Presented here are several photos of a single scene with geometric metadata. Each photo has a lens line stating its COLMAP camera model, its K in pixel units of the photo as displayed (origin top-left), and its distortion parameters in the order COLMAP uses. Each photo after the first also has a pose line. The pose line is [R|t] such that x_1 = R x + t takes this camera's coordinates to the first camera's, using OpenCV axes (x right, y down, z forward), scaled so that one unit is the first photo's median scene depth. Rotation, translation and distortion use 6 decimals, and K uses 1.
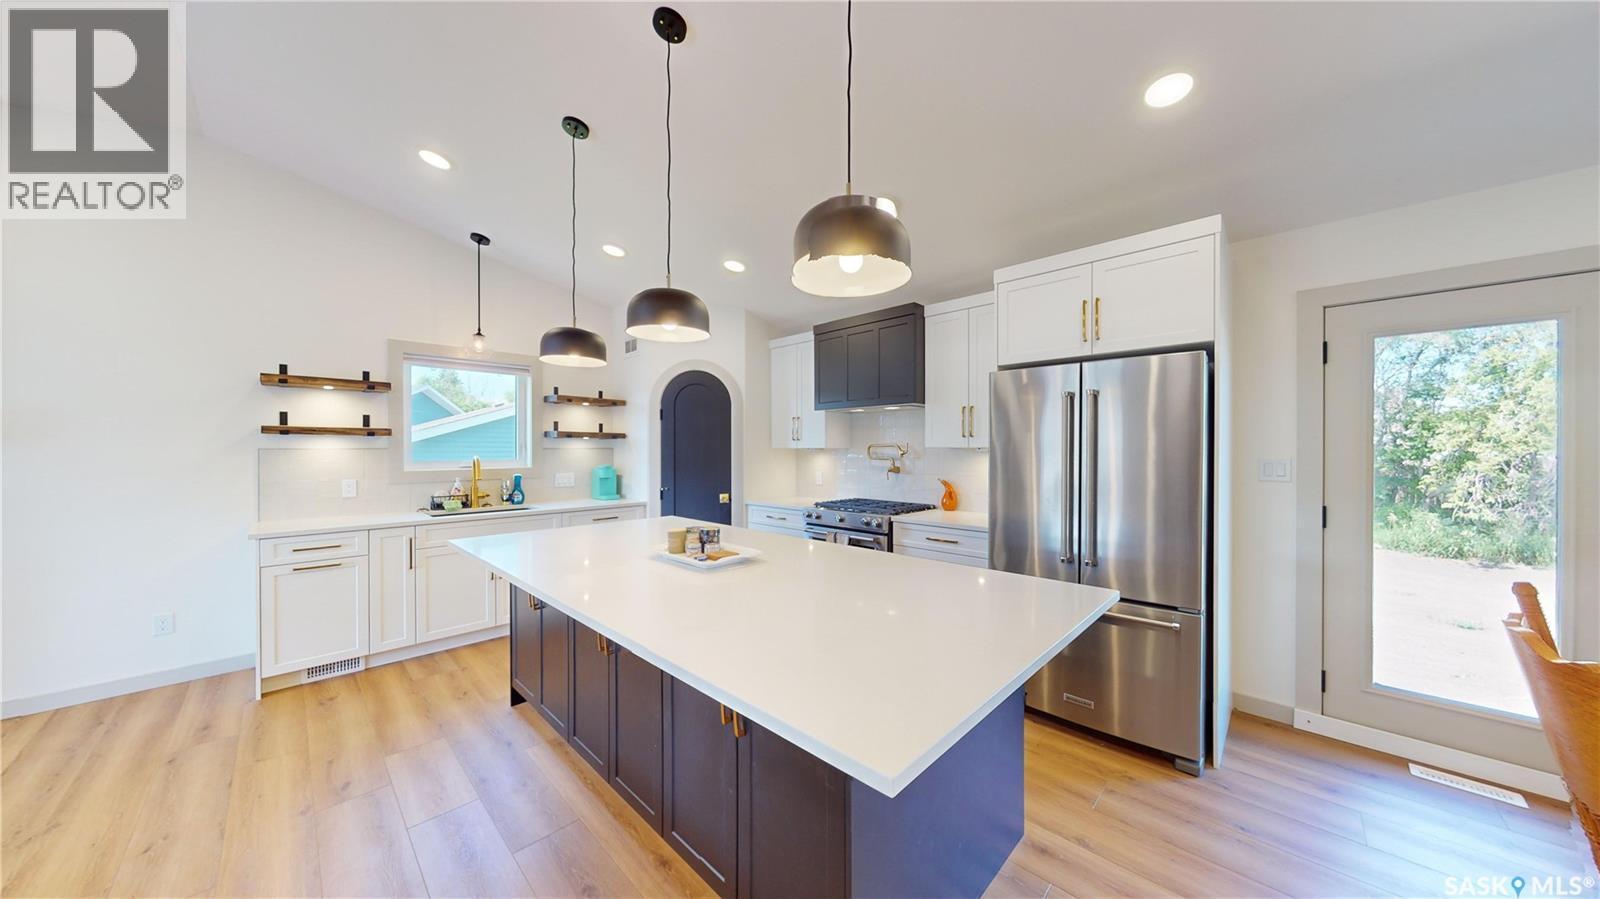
lens RADIAL K [[501.9, 0, 797.3], [0, 501.9, 451.5], [0, 0, 1]] dist [-0.001128, -0.000082]
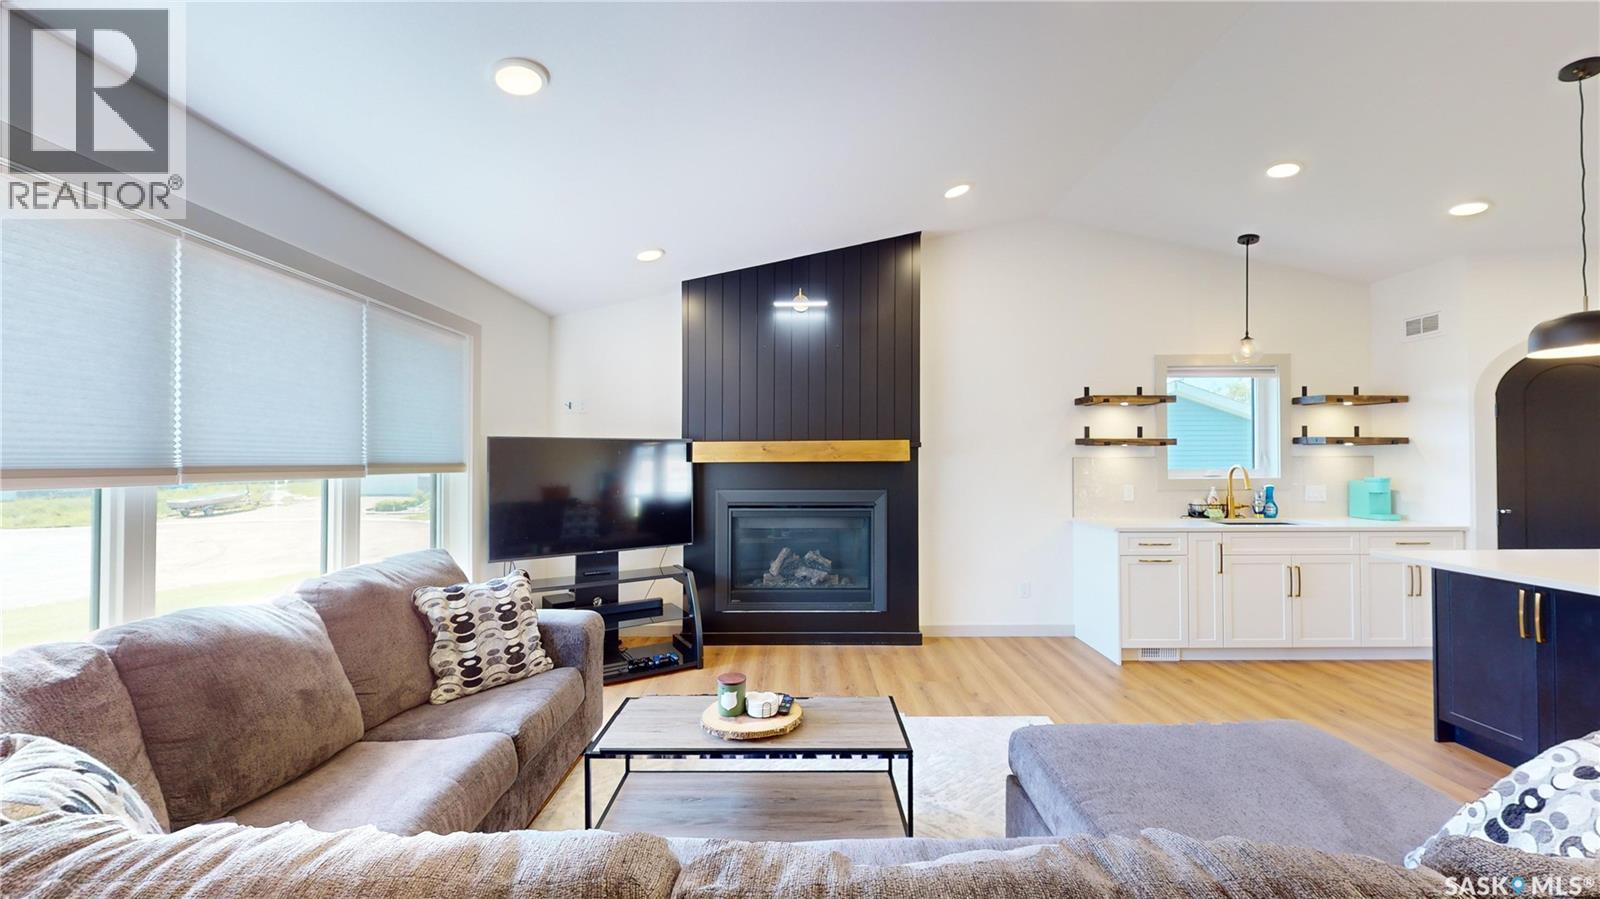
lens RADIAL K [[592.1, 0, 799.4], [0, 592.1, 455.0], [0, 0, 1]] dist [0.001157, 0.000181]
pose [[0.709045, -0.007157, -0.705127, -0.478523], [-0.000676, 0.999941, -0.010830, 0.003442], [0.705163, 0.008156, 0.708999, -0.442232]]
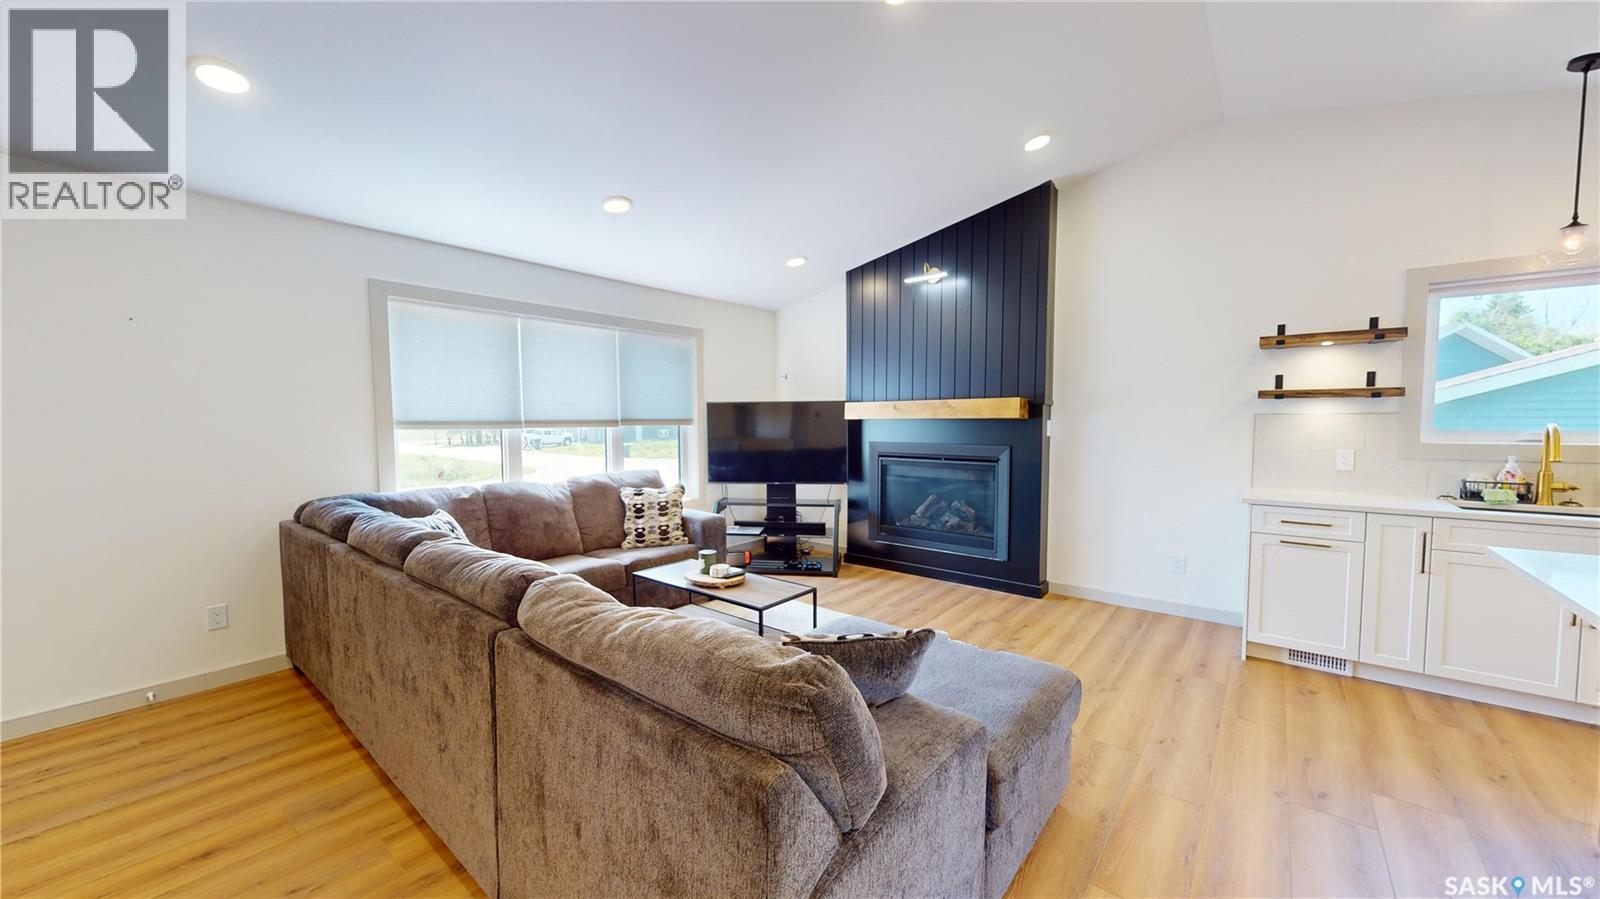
lens RADIAL K [[592.1, 0, 800.4], [0, 592.1, 452.6], [0, 0, 1]] dist [0.001157, 0.000181]
pose [[0.096041, 0.059337, -0.993607, 0.011462], [-0.000221, 0.998223, 0.059592, 0.001121], [0.995377, -0.005504, 0.095883, -0.011256]]
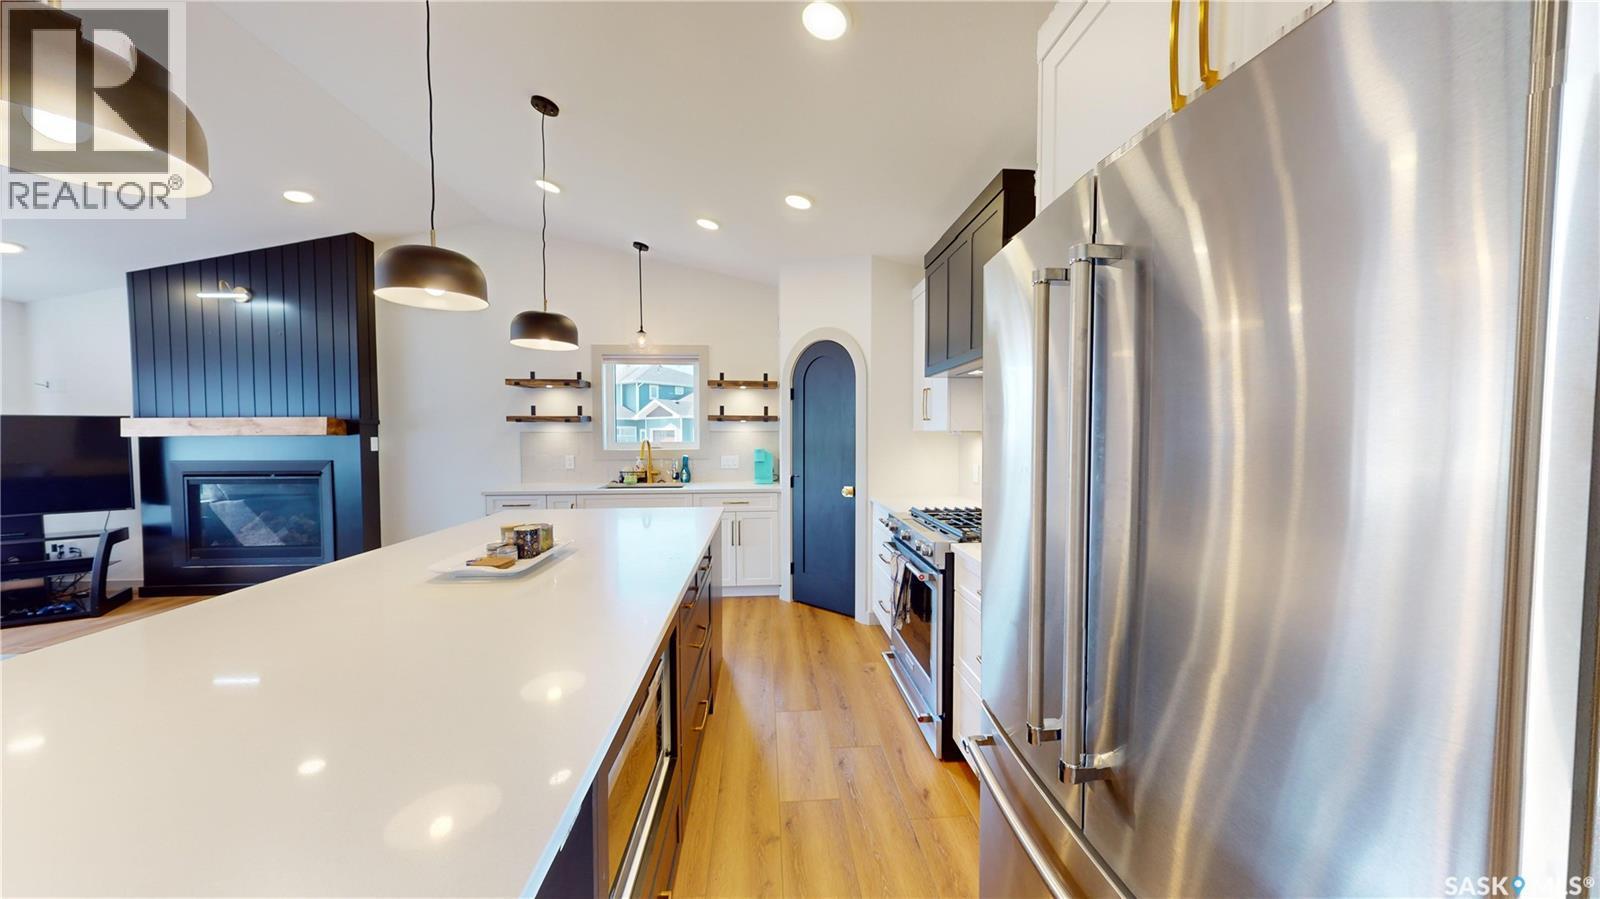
lens RADIAL K [[501.9, 0, 803.6], [0, 501.9, 446.2], [0, 0, 1]] dist [-0.001128, -0.000082]
pose [[0.748269, 0.017067, -0.663176, 0.432067], [-0.001456, 0.999709, 0.024085, -0.001201], [0.663394, -0.017056, 0.748076, 0.418154]]
